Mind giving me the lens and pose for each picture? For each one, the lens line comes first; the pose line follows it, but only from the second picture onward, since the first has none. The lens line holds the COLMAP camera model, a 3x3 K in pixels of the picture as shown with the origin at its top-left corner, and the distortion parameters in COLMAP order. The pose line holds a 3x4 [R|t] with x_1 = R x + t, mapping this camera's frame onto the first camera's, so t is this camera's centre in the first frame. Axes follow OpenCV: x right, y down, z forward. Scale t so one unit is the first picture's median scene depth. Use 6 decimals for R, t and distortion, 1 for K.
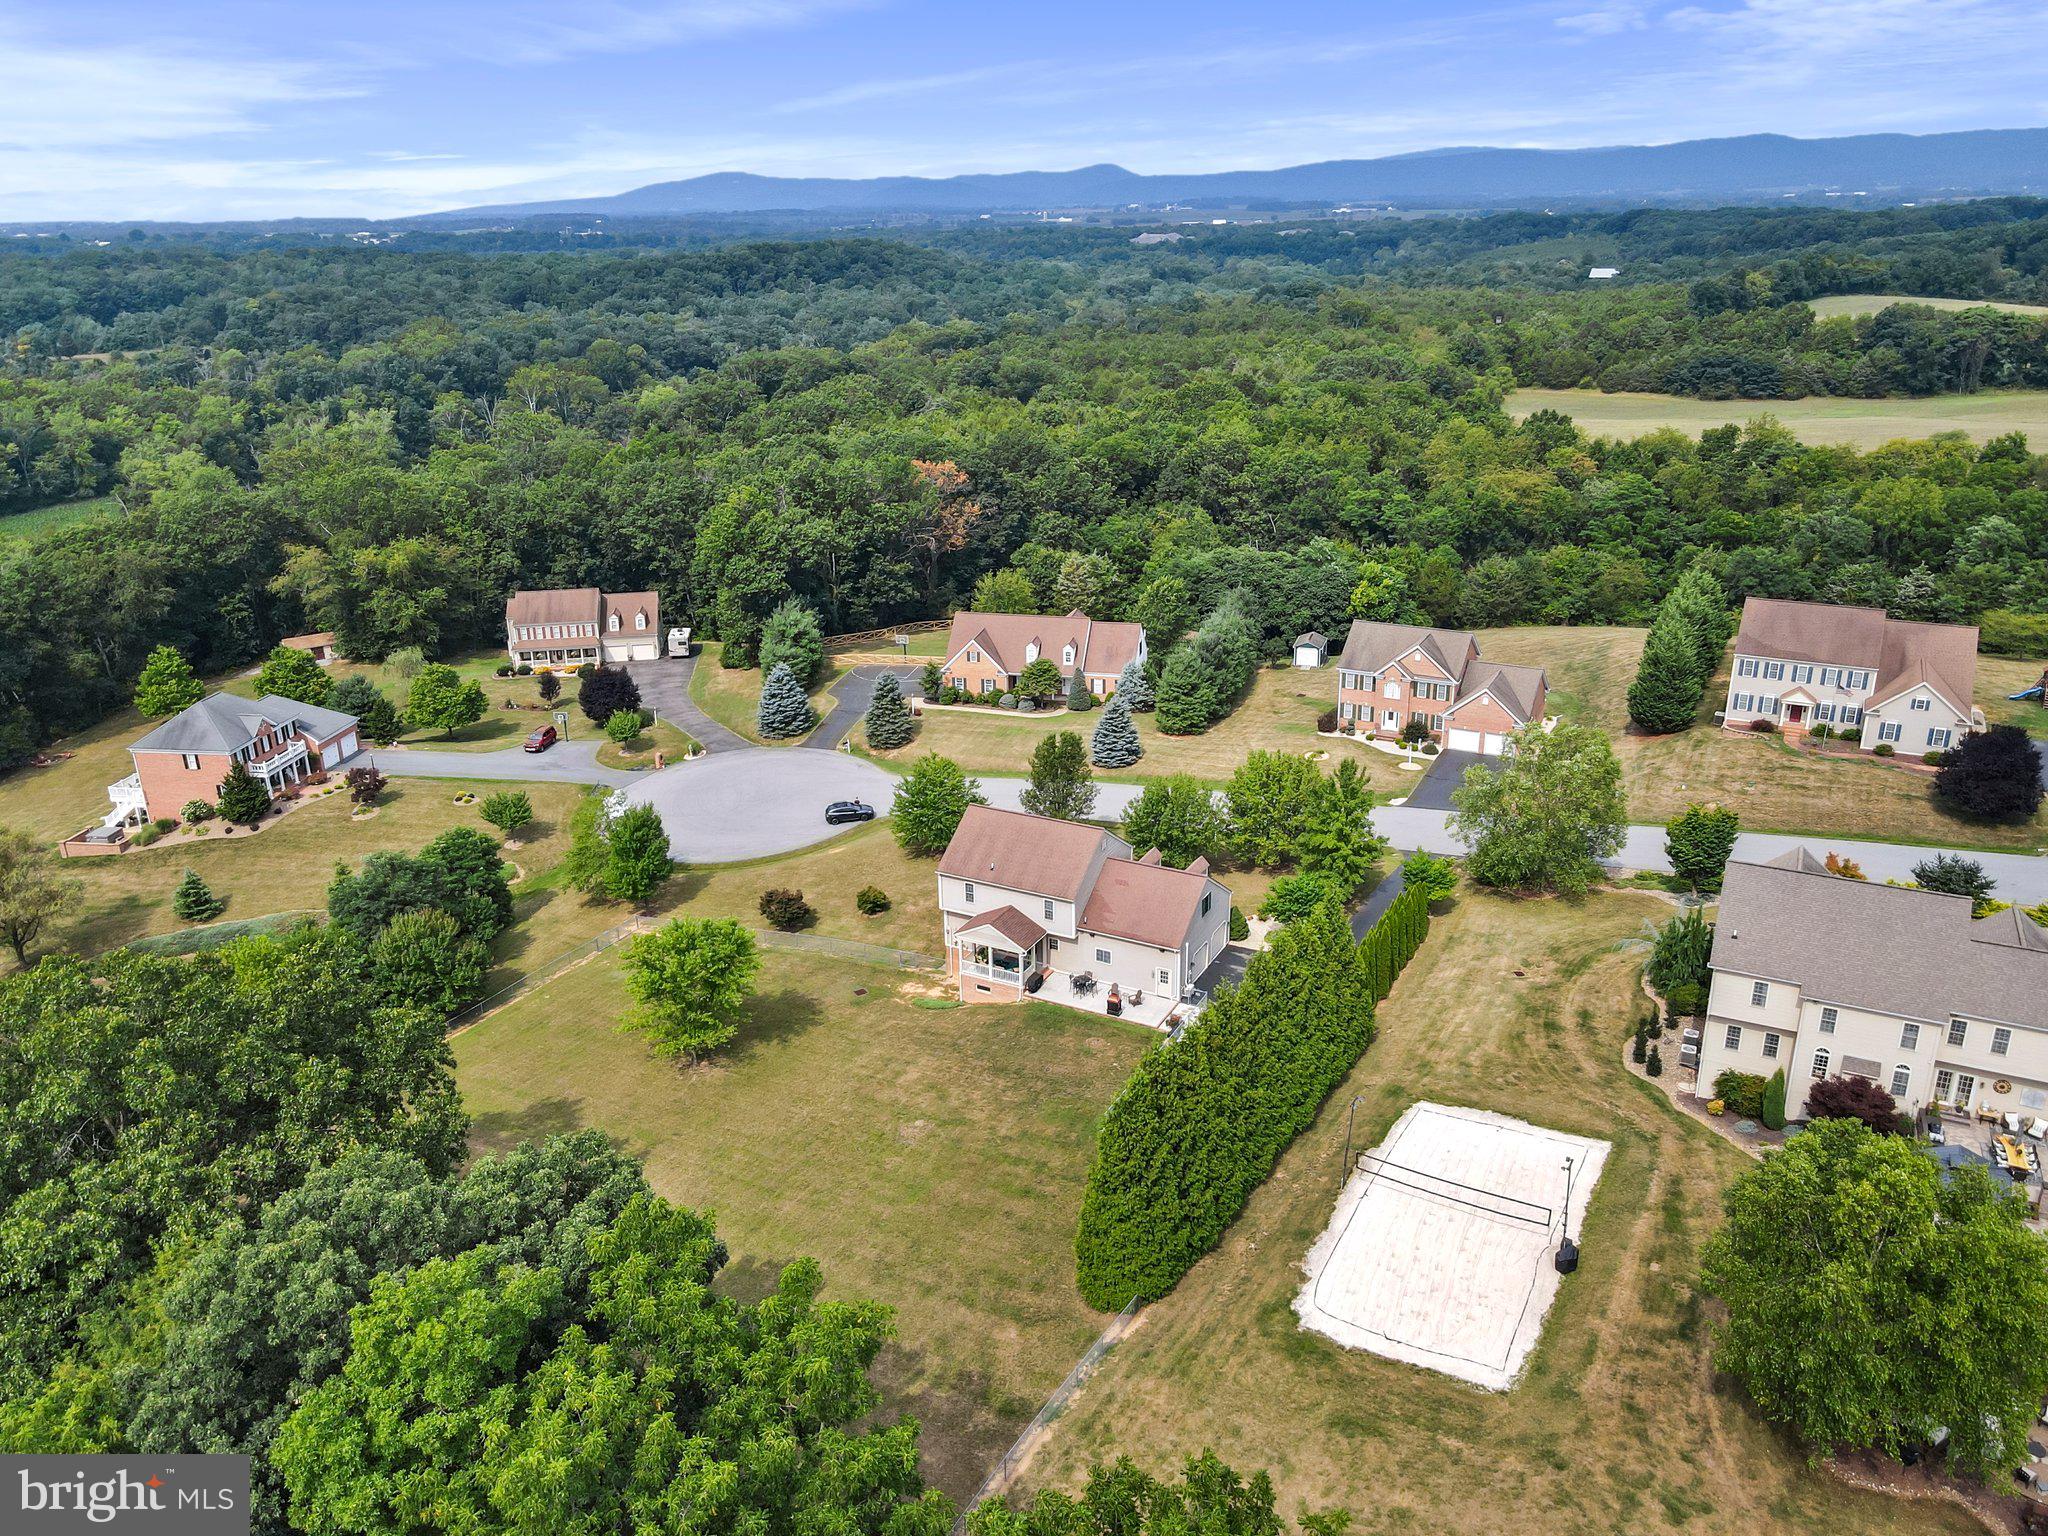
lens RADIAL K [[1496.9, 0, 1027.7], [0, 1496.9, 782.5], [0, 0, 1]] dist [0.012405, 0.019496]
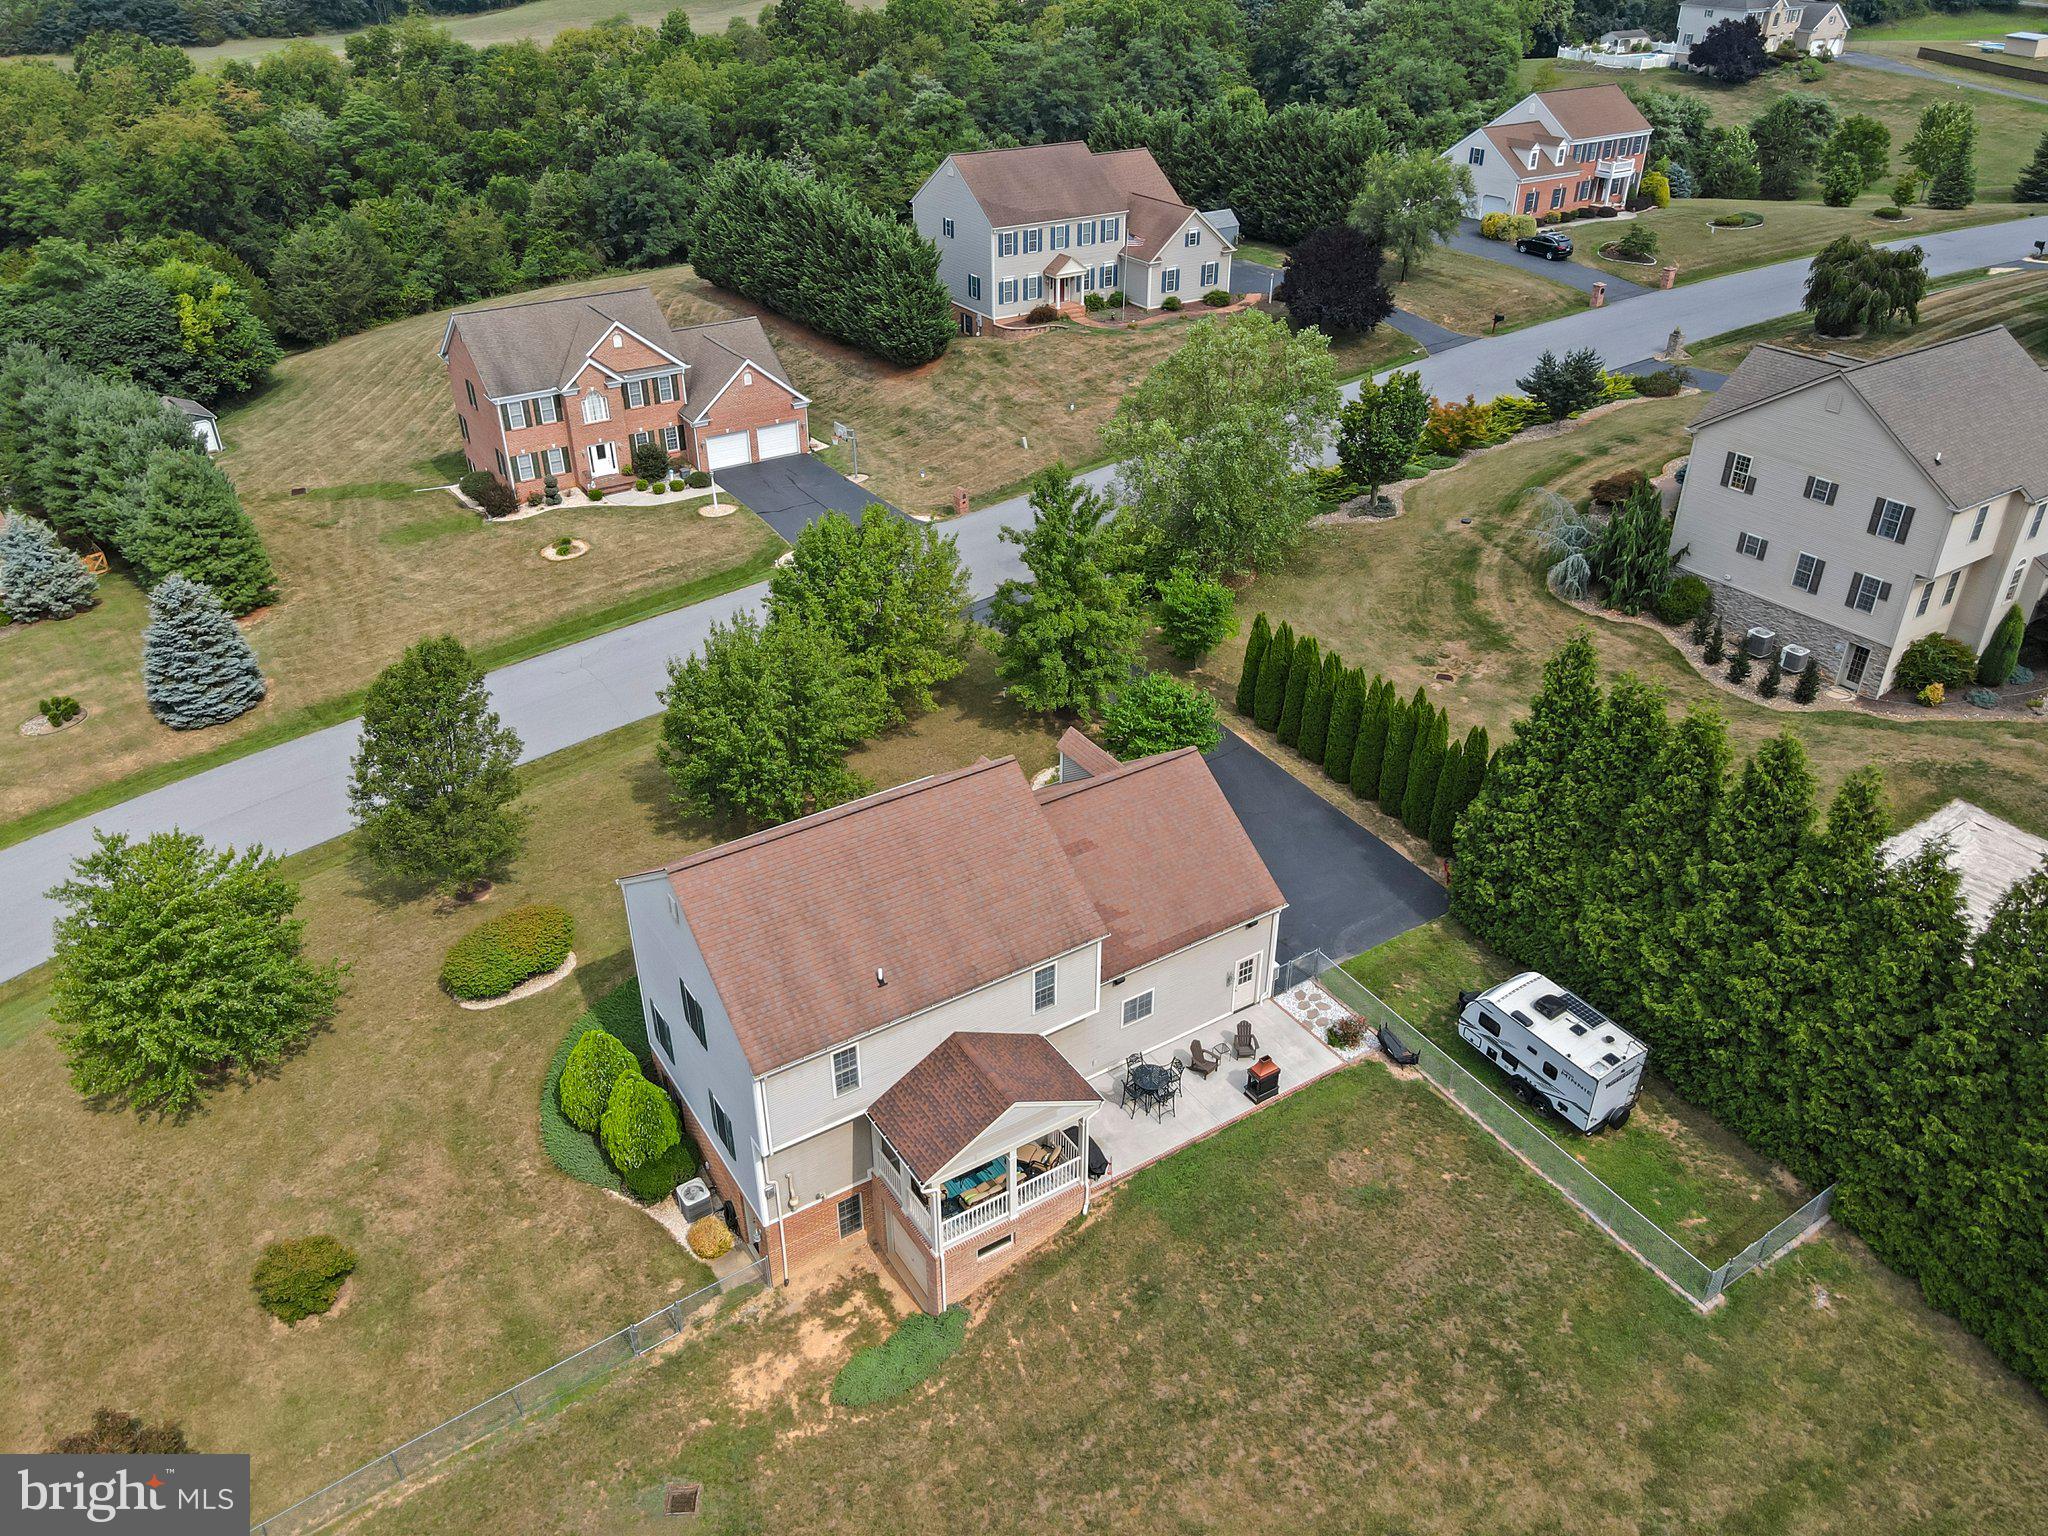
lens RADIAL K [[1496.9, 0, 1024.6], [0, 1496.9, 764.8], [0, 0, 1]] dist [0.012405, 0.019496]
pose [[0.494141, -0.435877, 0.752221, -0.154646], [0.309211, 0.896776, 0.316516, -0.058206], [-0.812535, 0.076191, 0.577911, 0.430206]]
